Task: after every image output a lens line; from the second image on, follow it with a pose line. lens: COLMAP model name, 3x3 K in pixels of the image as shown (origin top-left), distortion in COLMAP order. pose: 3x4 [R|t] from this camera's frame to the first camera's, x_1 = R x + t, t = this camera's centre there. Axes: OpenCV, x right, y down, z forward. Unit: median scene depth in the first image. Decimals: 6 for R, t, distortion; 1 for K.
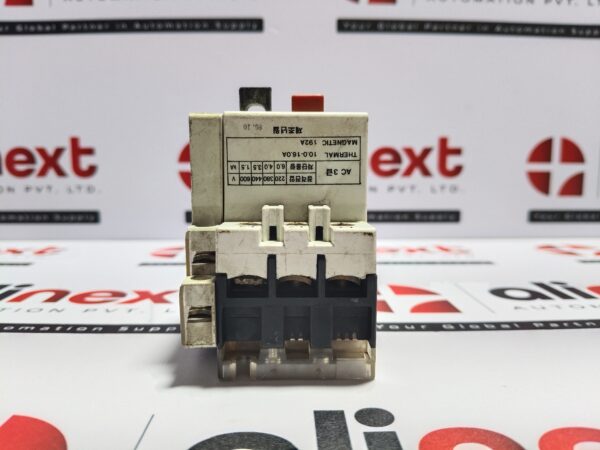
lens RADIAL K [[470.3, 0, 299.1], [0, 470.3, 224.8], [0, 0, 1]] dist [-0.040618, -0.002992]
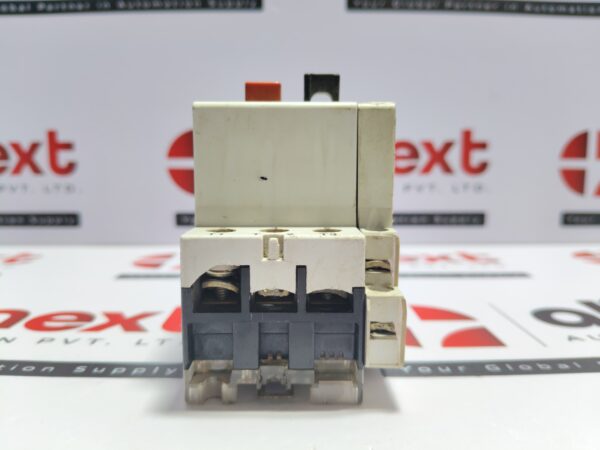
lens RADIAL K [[479.6, 0, 299.5], [0, 479.6, 226.3], [0, 0, 1]] dist [-0.066226, 0.002102]
pose [[0.999959, 0.000836, -0.008995, 0.001113], [-0.000753, 0.999957, 0.009213, -0.013384], [0.009003, -0.009206, 0.999917, 0.105602]]
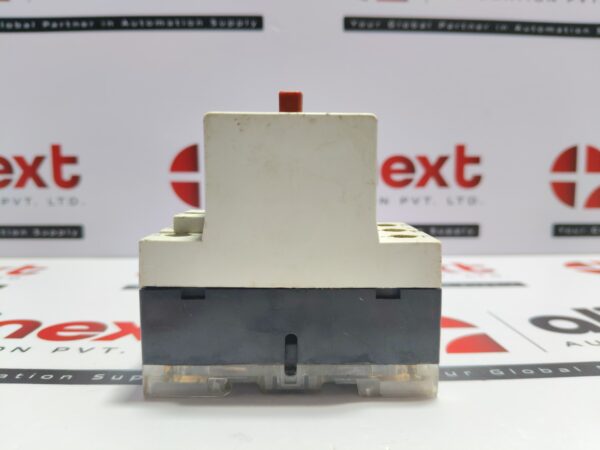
lens RADIAL K [[475.1, 0, 298.4], [0, 475.1, 219.7], [0, 0, 1]] dist [-0.056930, 0.001078]
pose [[0.999958, -0.001081, 0.009122, -0.017981], [0.001368, 0.999504, -0.031464, -0.011973], [-0.009084, 0.031476, 0.999463, 0.089203]]
